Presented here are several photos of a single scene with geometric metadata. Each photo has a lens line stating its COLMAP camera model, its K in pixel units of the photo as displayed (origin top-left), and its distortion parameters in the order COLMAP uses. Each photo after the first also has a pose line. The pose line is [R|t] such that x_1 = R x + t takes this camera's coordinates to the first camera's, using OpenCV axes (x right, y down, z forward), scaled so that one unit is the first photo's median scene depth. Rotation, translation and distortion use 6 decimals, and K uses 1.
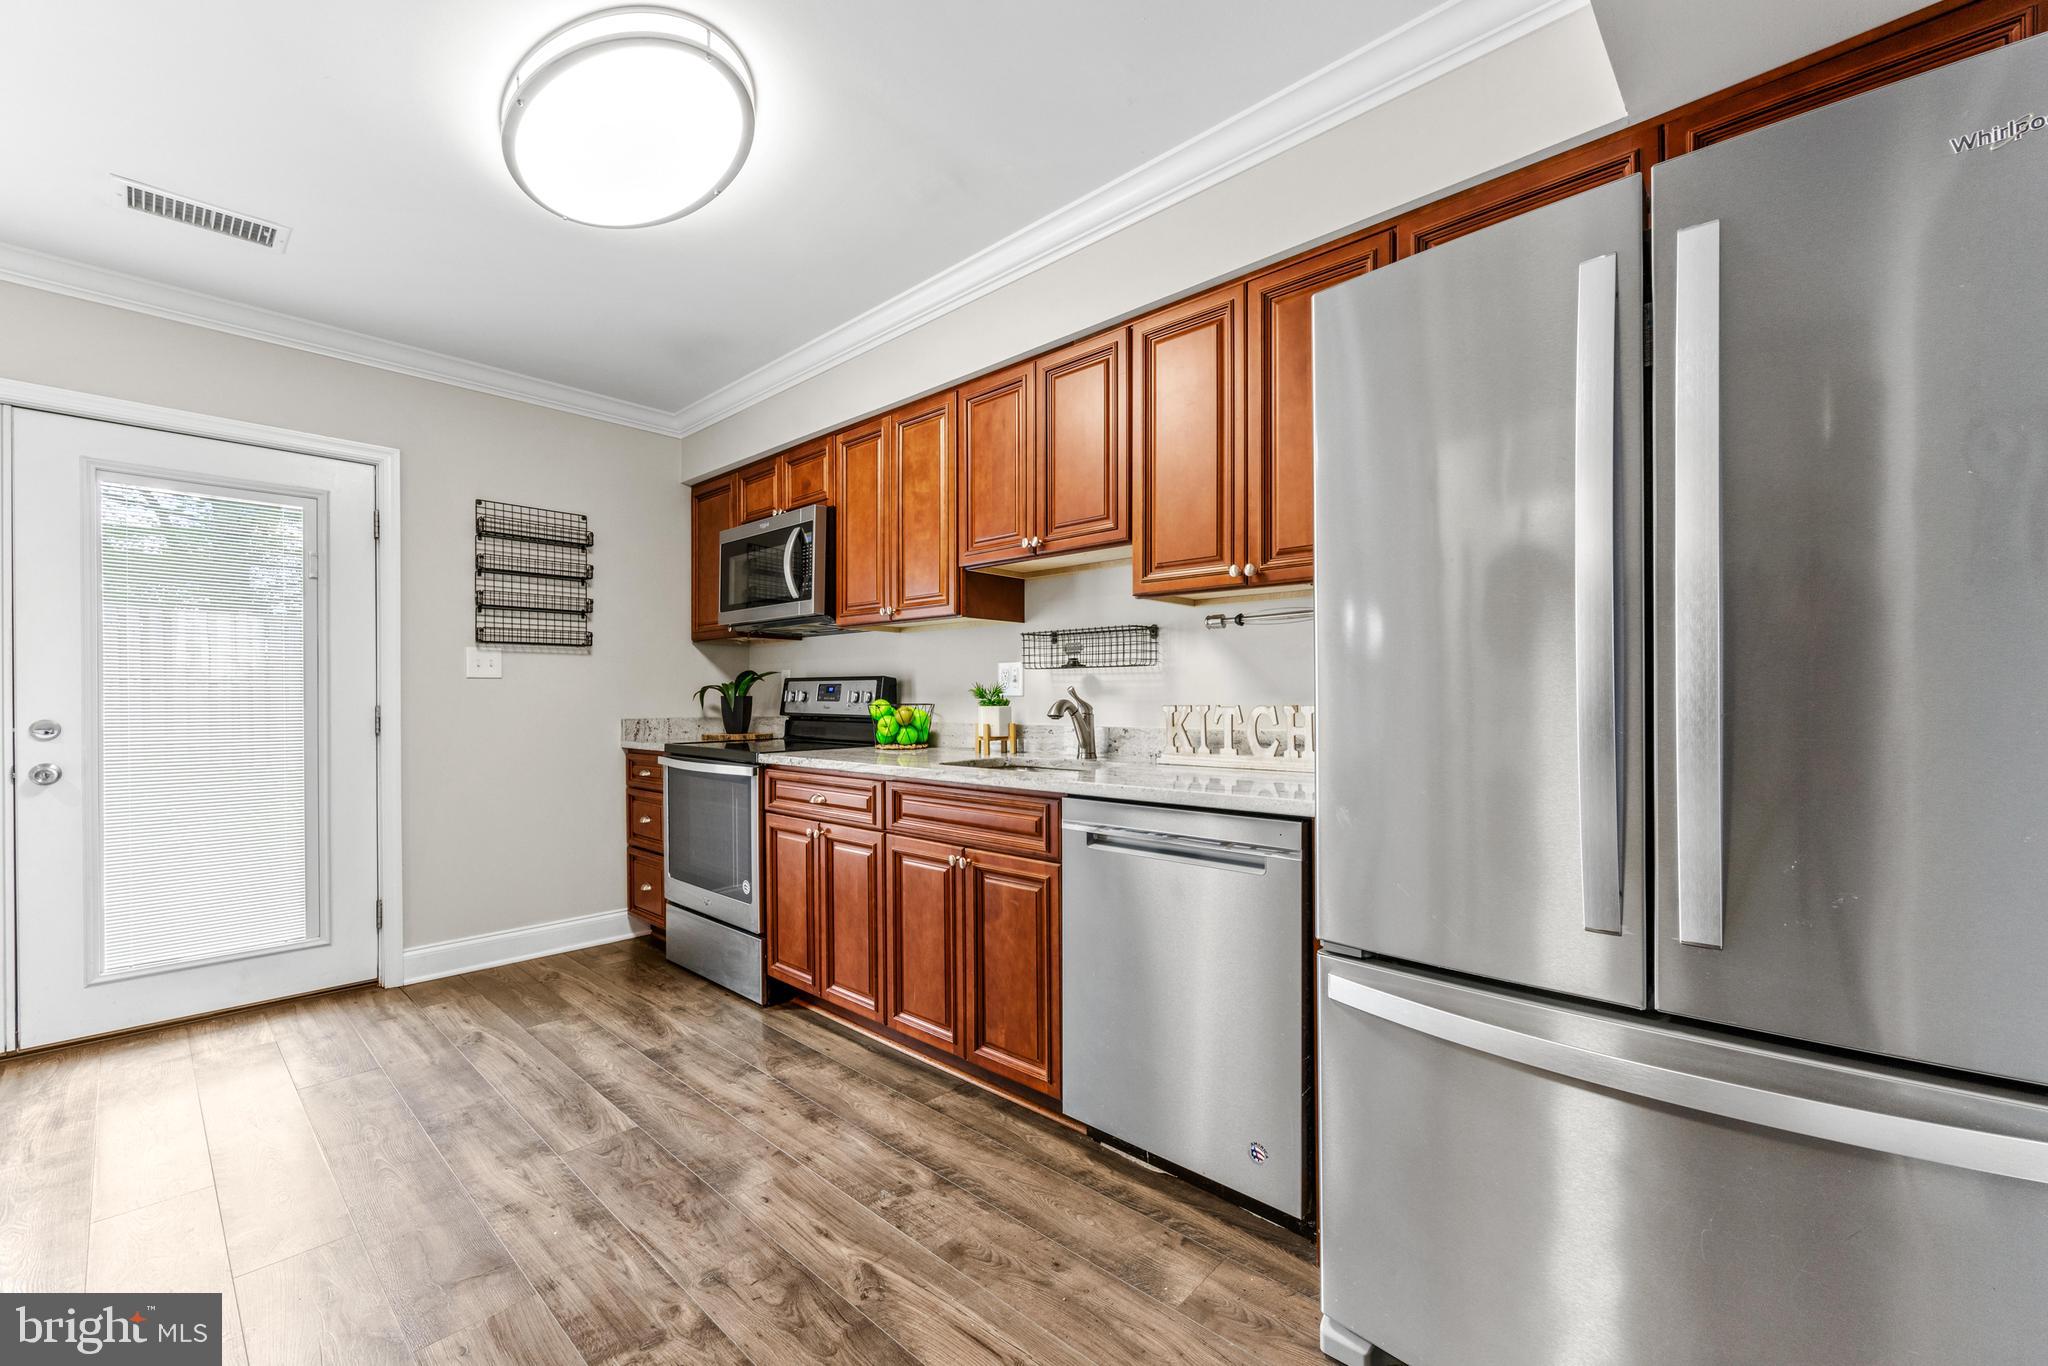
lens RADIAL K [[820.7, 0, 1021.7], [0, 820.7, 702.9], [0, 0, 1]] dist [-0.002540, -0.000161]
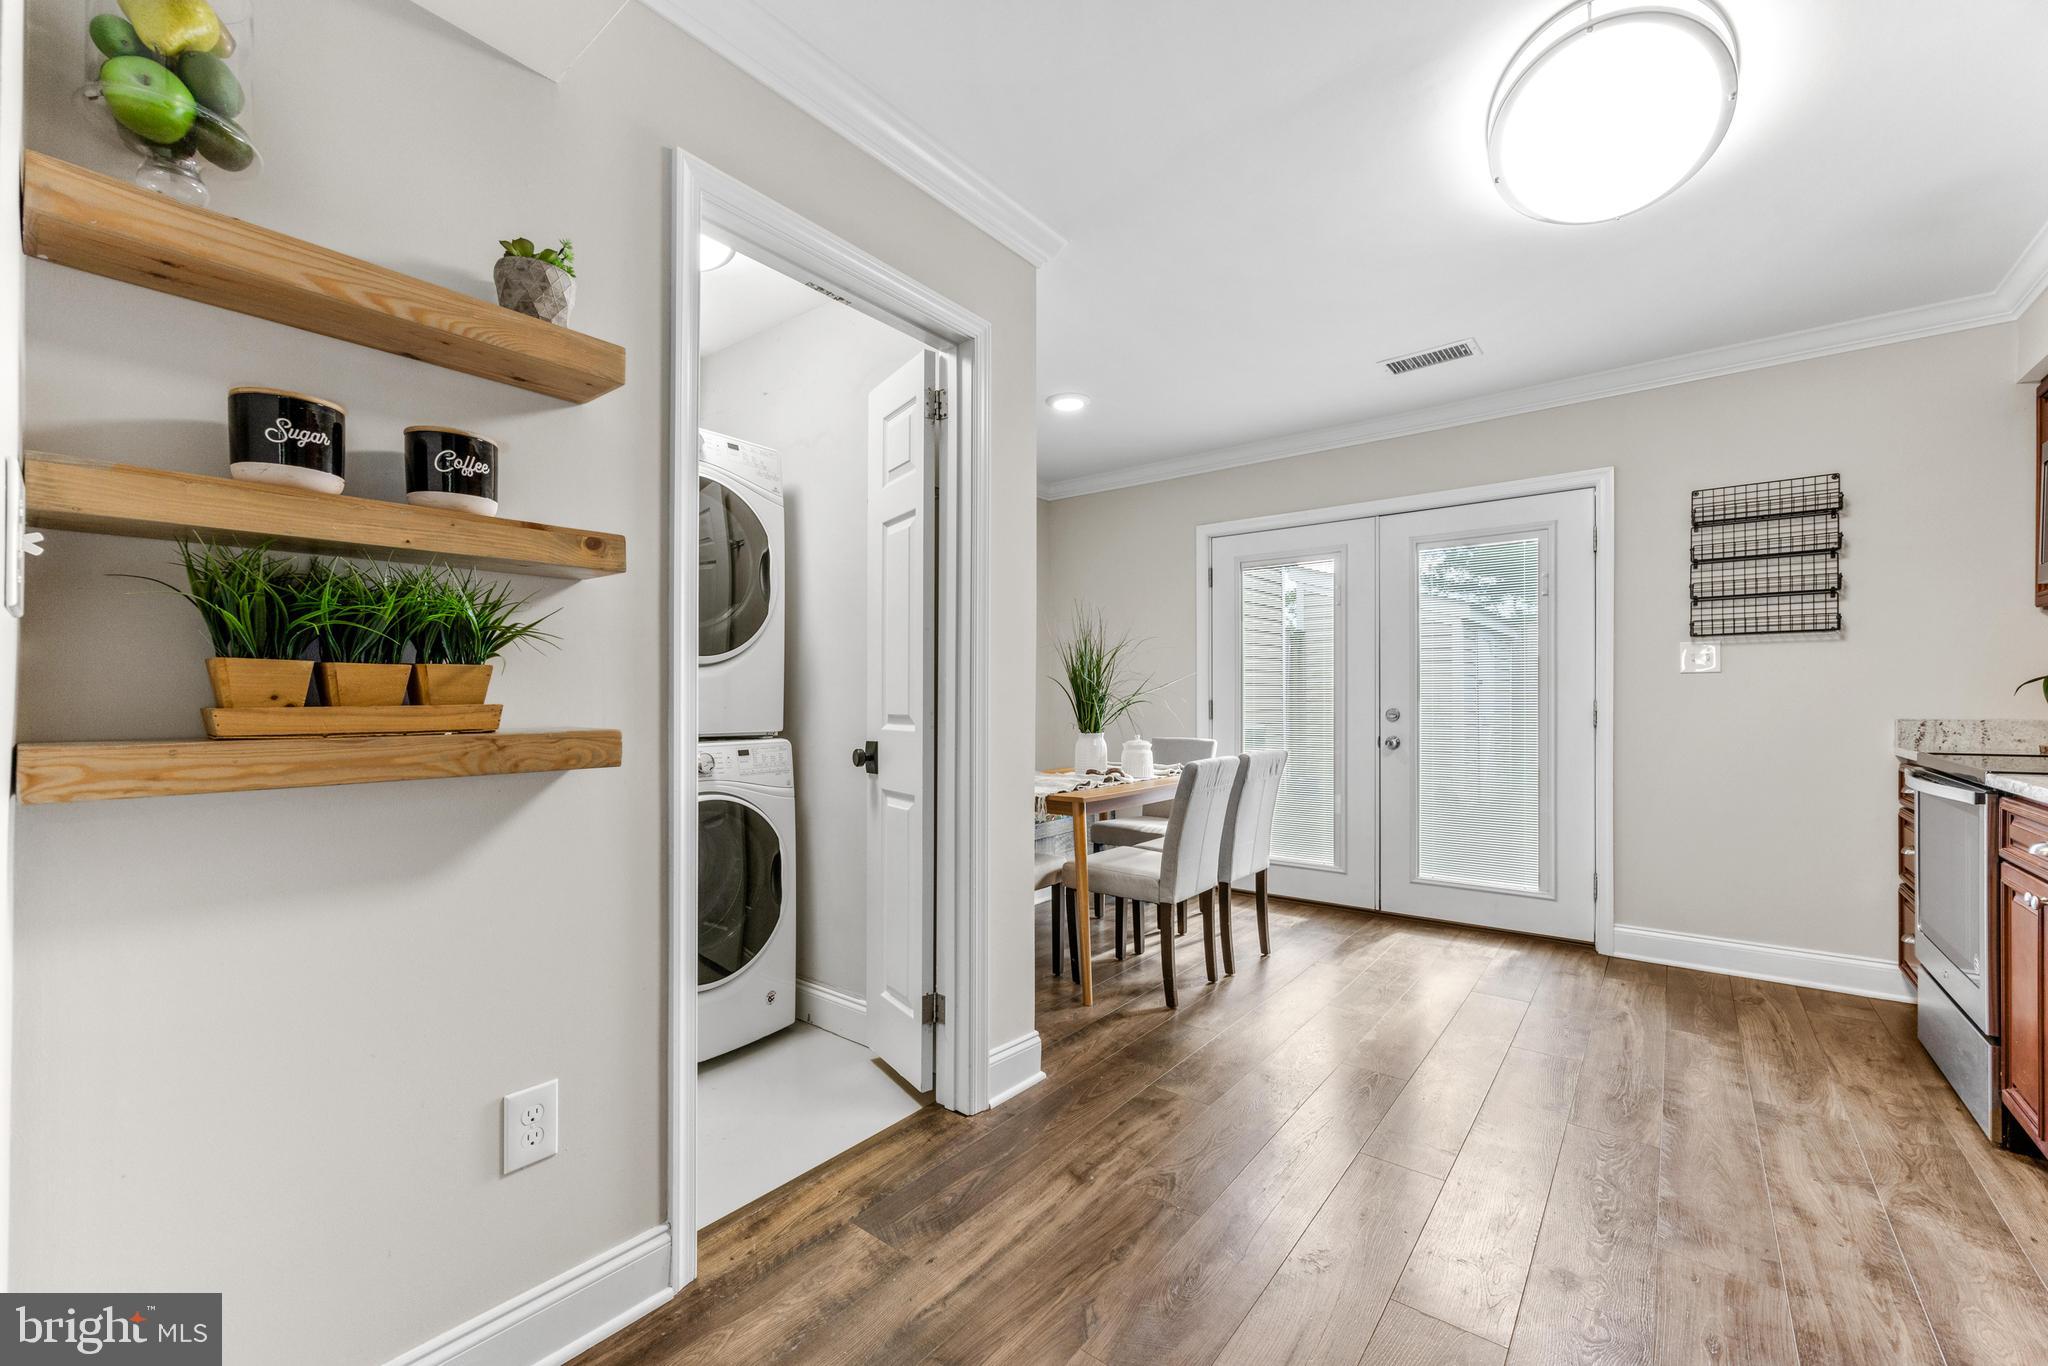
lens RADIAL K [[820.7, 0, 1022.2], [0, 820.7, 709.4], [0, 0, 1]] dist [-0.002540, -0.000161]
pose [[0.066268, 0.014817, -0.997692, 0.307104], [-0.001356, 0.999890, 0.014759, -0.000223], [0.997801, 0.000375, 0.066281, 0.152605]]
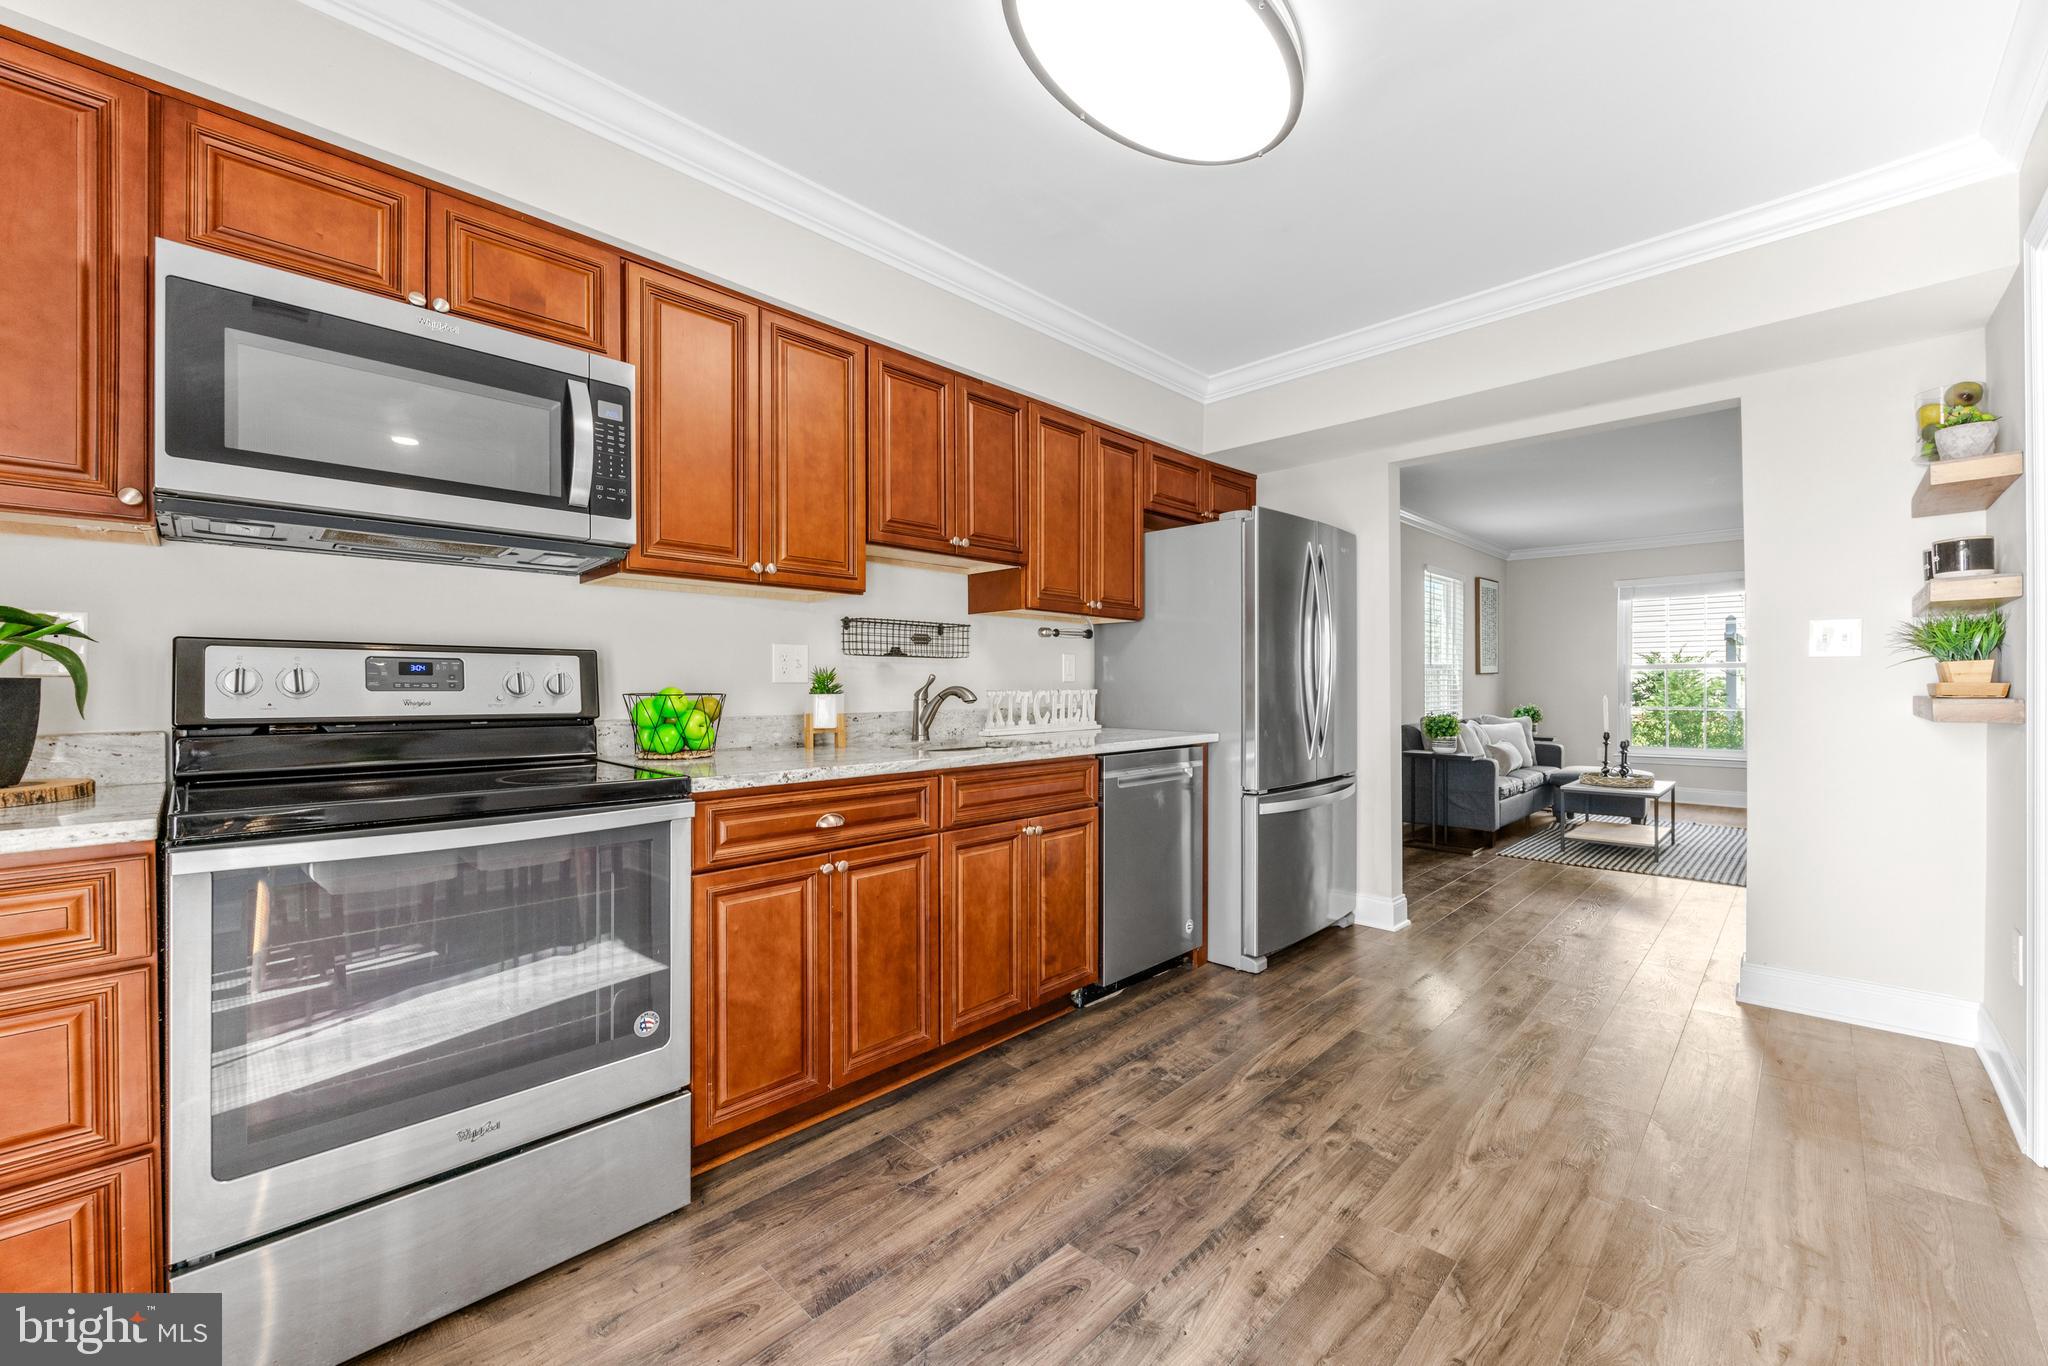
lens RADIAL K [[820.7, 0, 1021.0], [0, 820.7, 687.5], [0, 0, 1]] dist [-0.002540, -0.000161]
pose [[0.028837, 0.000287, 0.999584, -0.912358], [0.010332, 0.999946, -0.000585, -0.000233], [-0.999531, 0.010345, 0.028833, 0.753059]]
